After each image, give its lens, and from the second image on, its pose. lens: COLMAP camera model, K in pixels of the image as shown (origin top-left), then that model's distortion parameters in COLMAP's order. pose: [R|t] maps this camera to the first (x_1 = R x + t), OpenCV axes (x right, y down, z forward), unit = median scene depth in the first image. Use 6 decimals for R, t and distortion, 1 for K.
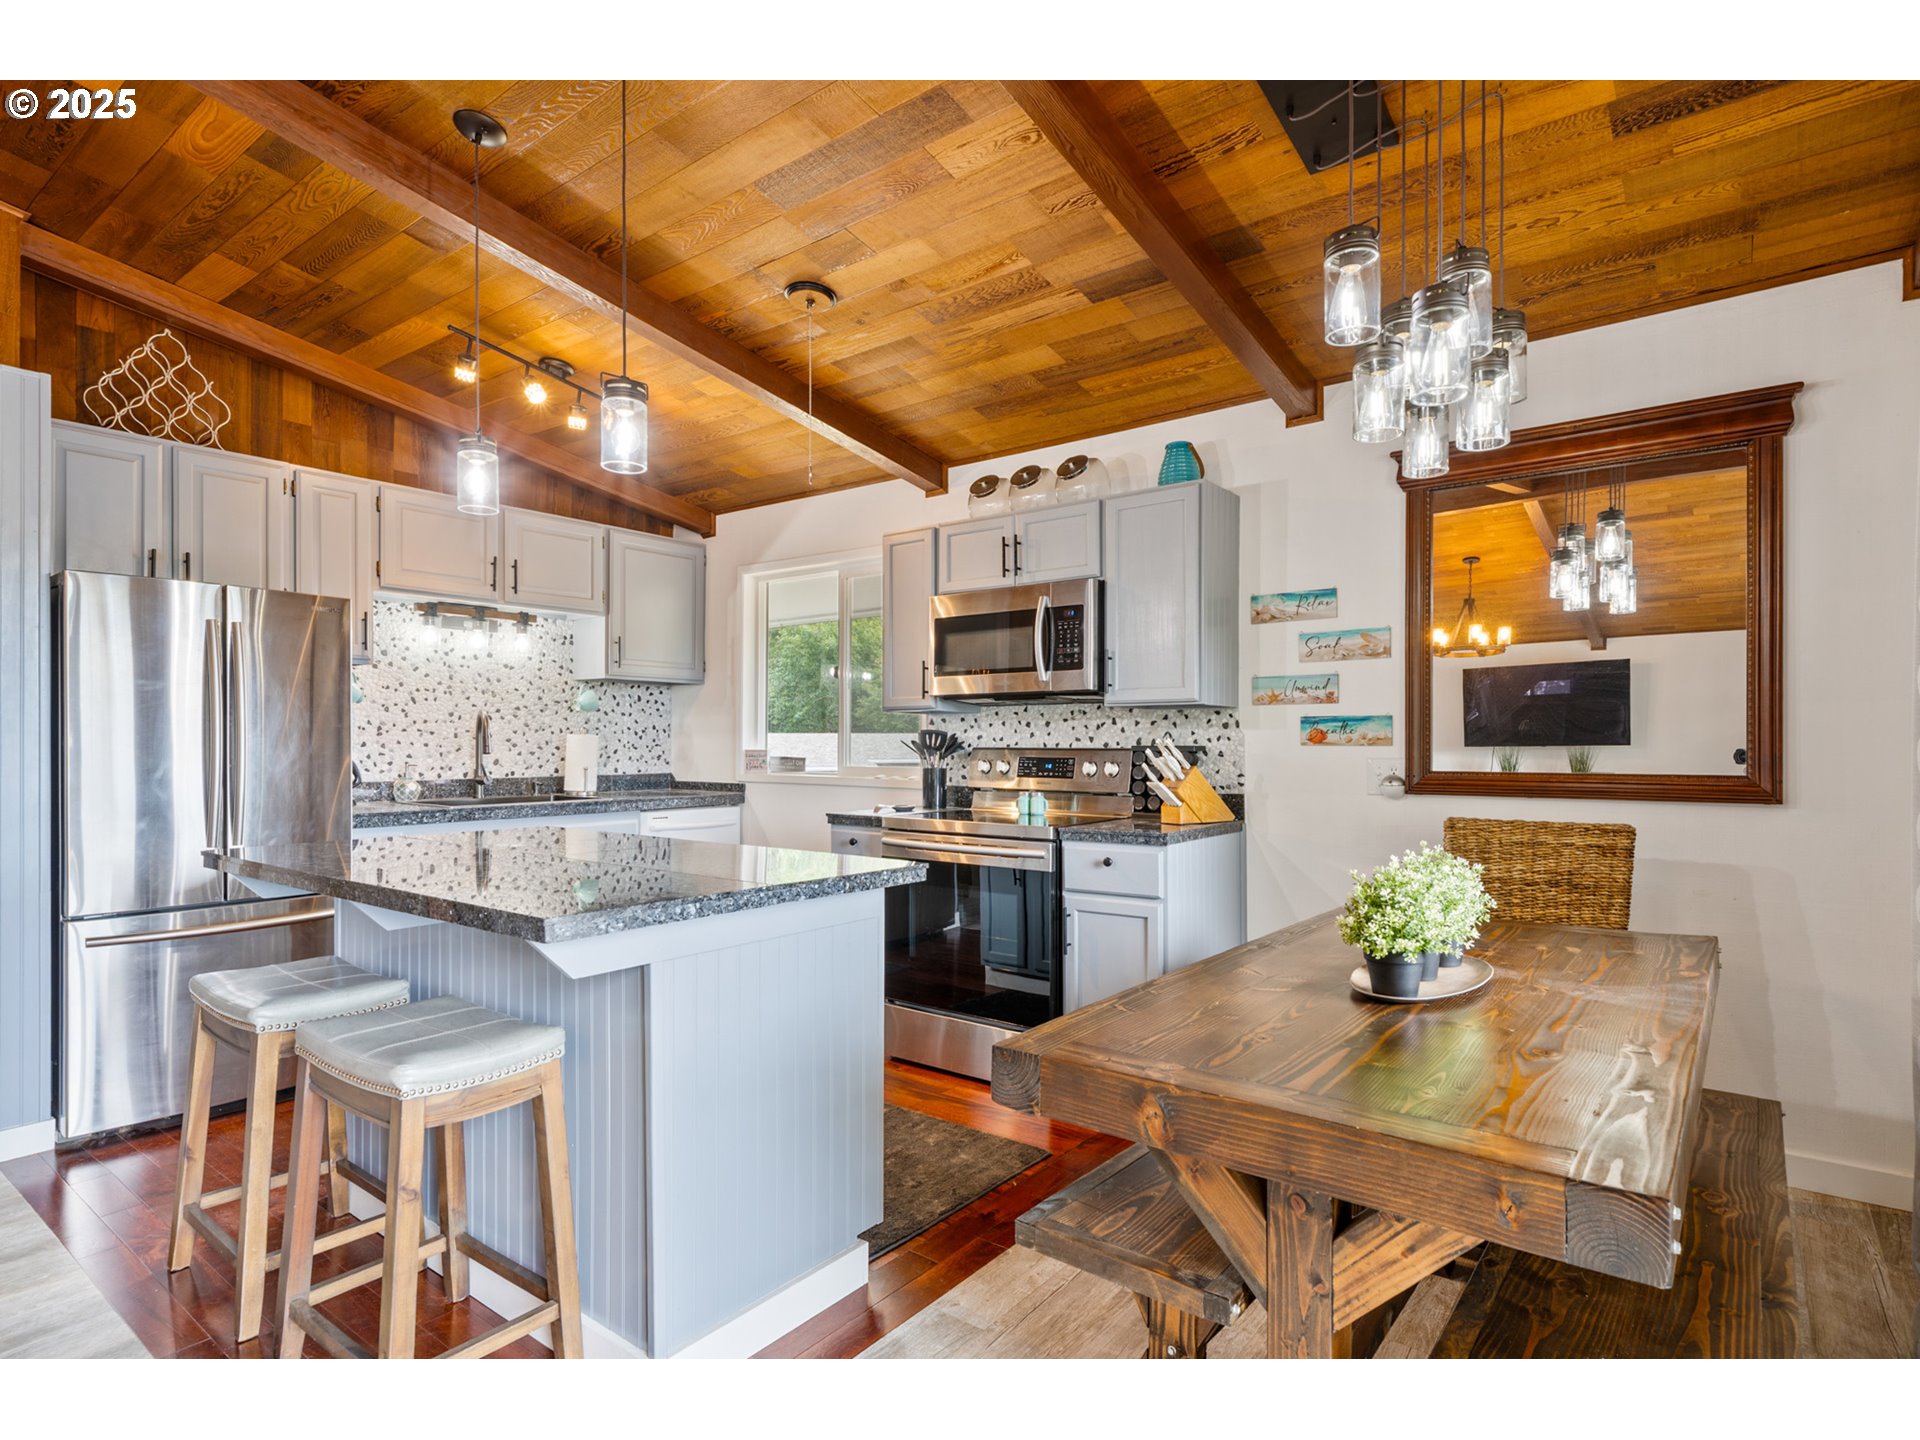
lens RADIAL K [[1008.6, 0, 961.3], [0, 1008.6, 748.4], [0, 0, 1]] dist [0.001459, -0.000037]
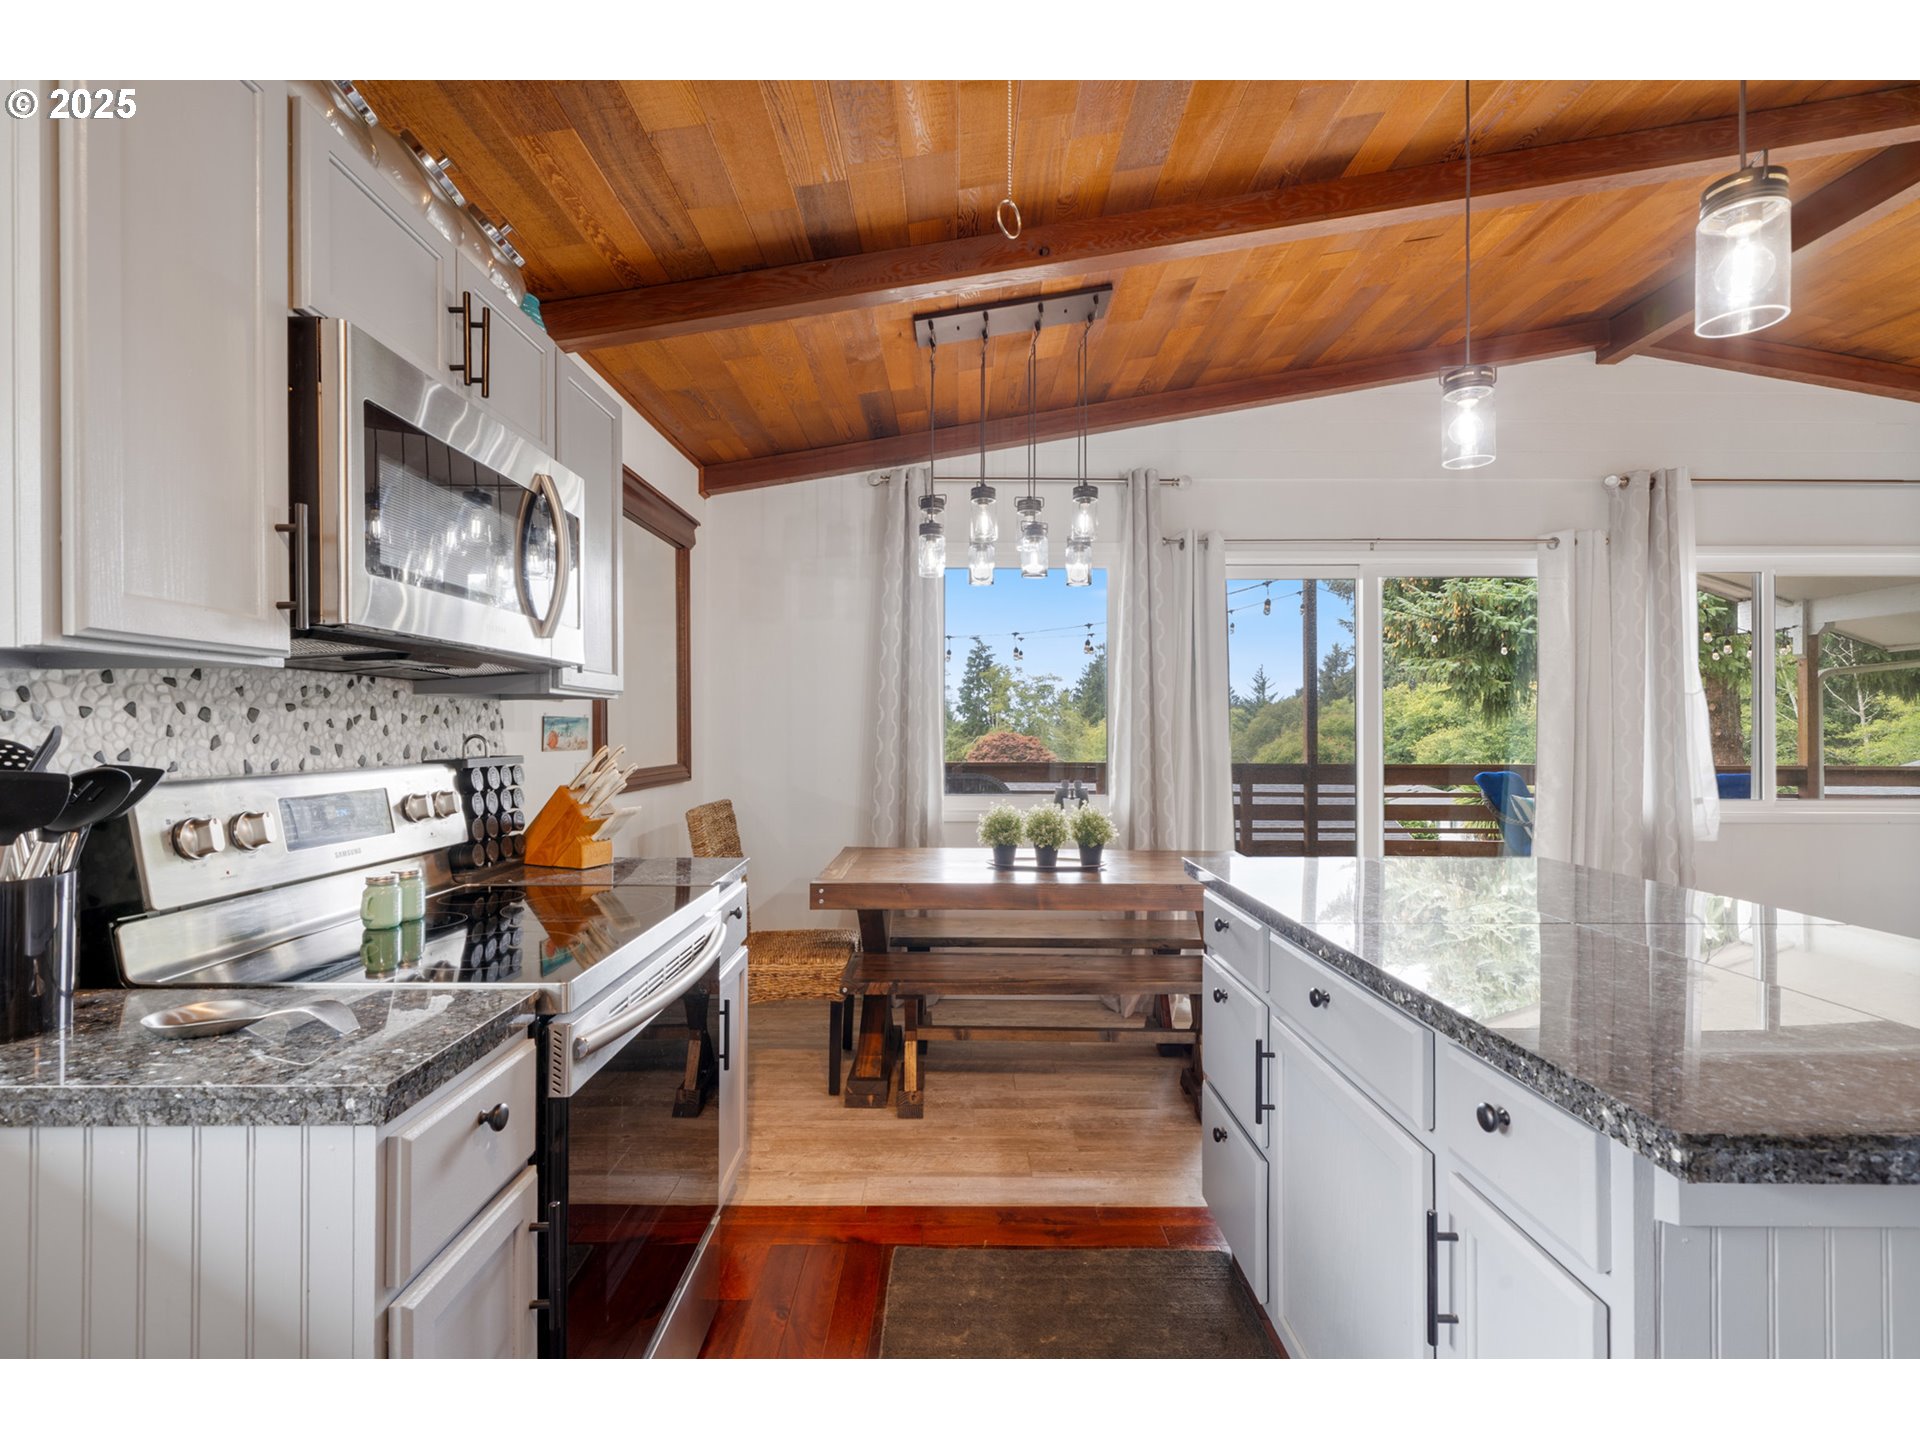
lens RADIAL K [[884.8, 0, 952.7], [0, 884.8, 751.9], [0, 0, 1]] dist [-0.000742, 0.000162]
pose [[-0.611026, -0.019824, 0.791362, -0.351609], [0.004179, 0.999592, 0.028267, -0.017346], [-0.791599, 0.020579, -0.610694, 0.958979]]
